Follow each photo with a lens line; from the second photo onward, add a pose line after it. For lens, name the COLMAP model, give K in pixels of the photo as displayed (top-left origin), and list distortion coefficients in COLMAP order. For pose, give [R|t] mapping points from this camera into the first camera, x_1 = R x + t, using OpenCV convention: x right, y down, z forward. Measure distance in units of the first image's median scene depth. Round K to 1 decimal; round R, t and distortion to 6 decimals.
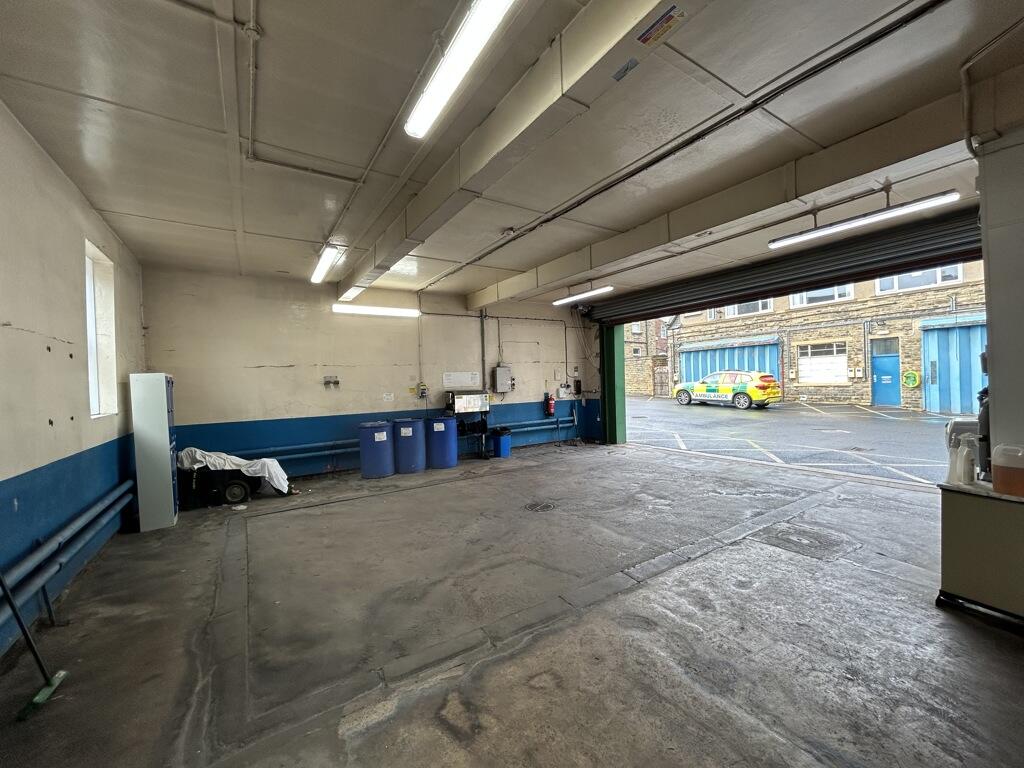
lens RADIAL K [[411.6, 0, 507.4], [0, 411.6, 383.9], [0, 0, 1]] dist [-0.004004, 0.002340]
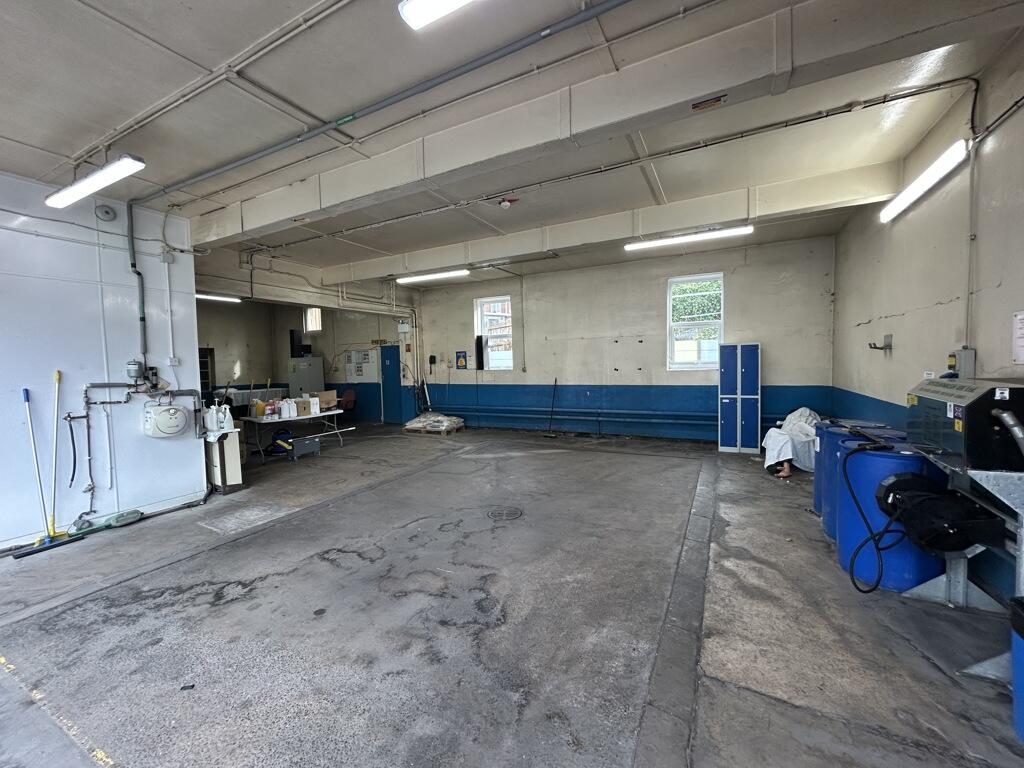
lens RADIAL K [[411.6, 0, 507.0], [0, 411.6, 383.0], [0, 0, 1]] dist [-0.004004, 0.002340]
pose [[-0.865696, 0.078969, -0.494302, 0.304094], [0.050399, 0.996210, 0.070886, -0.015687], [0.498026, 0.036454, -0.866395, 1.120442]]
